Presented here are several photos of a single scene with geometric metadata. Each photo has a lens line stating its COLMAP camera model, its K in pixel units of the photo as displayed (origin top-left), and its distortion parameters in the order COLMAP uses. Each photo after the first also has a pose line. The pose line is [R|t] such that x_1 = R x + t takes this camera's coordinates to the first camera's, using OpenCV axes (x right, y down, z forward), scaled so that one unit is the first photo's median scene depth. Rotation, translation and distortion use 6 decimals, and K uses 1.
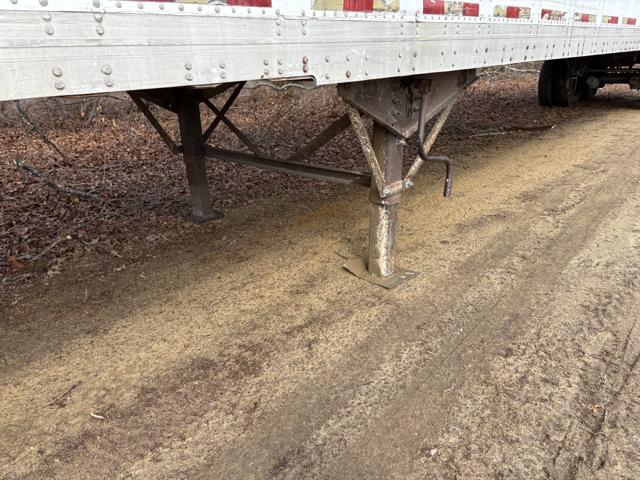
lens RADIAL K [[485.4, 0, 319.7], [0, 485.4, 239.2], [0, 0, 1]] dist [0.046573, -0.051309]
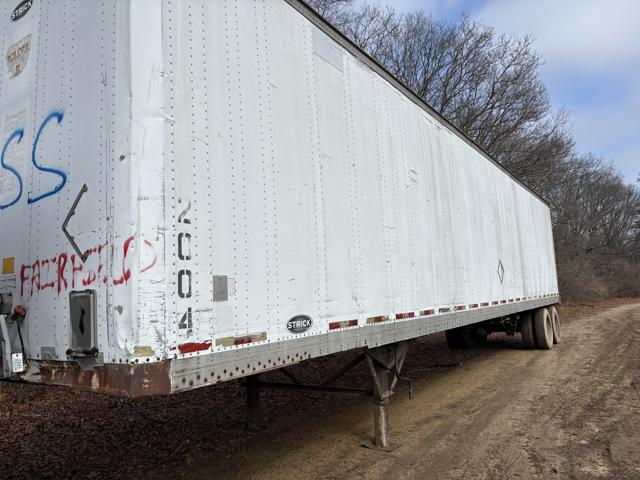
lens RADIAL K [[485.4, 0, 317.3], [0, 485.4, 240.8], [0, 0, 1]] dist [0.046573, -0.051309]
pose [[0.988778, 0.000123, 0.149395, -0.396014], [0.070231, 0.882228, -0.465554, 0.232114], [-0.131857, 0.470822, 0.872319, -0.939215]]
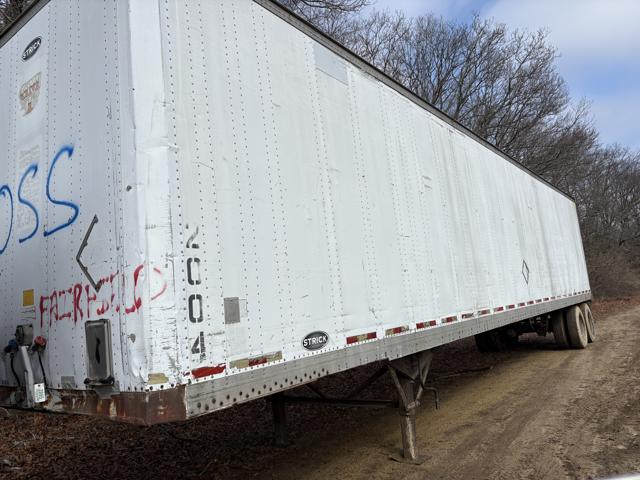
lens RADIAL K [[485.4, 0, 317.6], [0, 485.4, 236.4], [0, 0, 1]] dist [0.046573, -0.051309]
pose [[0.993504, -0.052063, 0.101191, -0.361183], [0.095300, 0.866611, -0.489799, 0.215082], [-0.062193, 0.496261, 0.865943, -0.951491]]
